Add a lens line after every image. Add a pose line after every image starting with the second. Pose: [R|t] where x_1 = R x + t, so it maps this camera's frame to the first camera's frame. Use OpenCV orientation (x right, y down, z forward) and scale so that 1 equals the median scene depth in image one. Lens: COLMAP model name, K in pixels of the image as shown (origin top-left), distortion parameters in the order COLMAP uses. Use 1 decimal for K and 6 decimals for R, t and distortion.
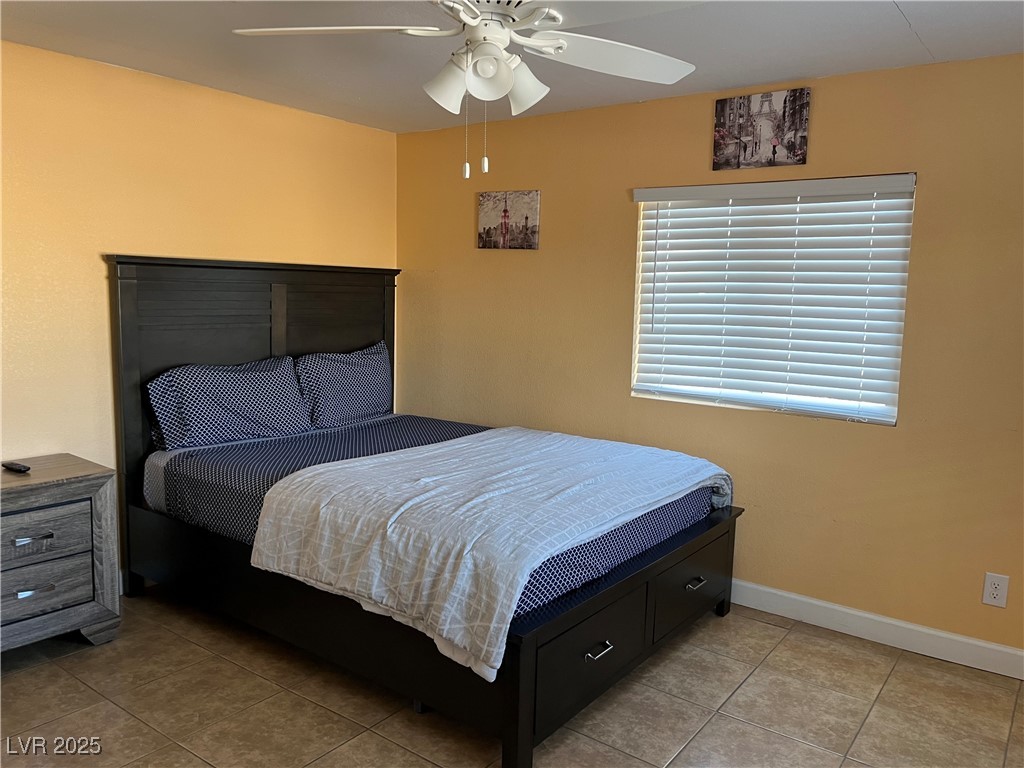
lens RADIAL K [[783.9, 0, 512.0], [0, 783.9, 384.0], [0, 0, 1]] dist [0.006139, -0.003710]
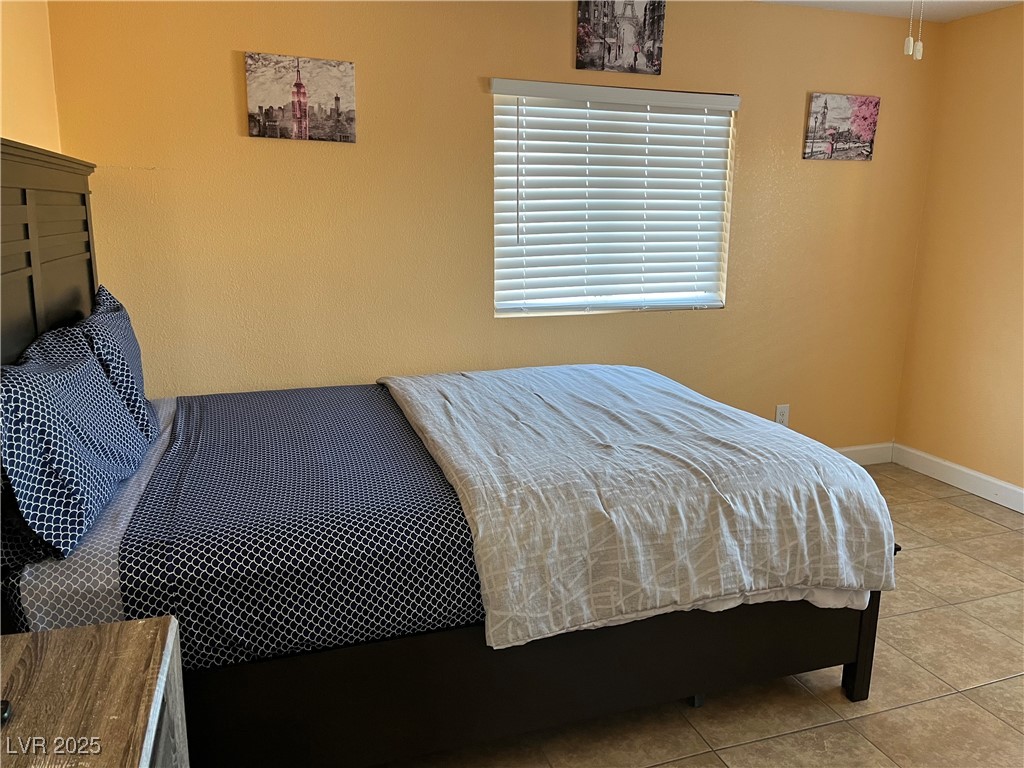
lens RADIAL K [[783.9, 0, 512.0], [0, 783.9, 384.0], [0, 0, 1]] dist [0.006139, -0.003710]
pose [[0.561803, -0.194851, 0.803997, -0.665889], [0.105560, 0.980806, 0.163940, -0.063412], [-0.820509, -0.007232, 0.571588, 0.542312]]
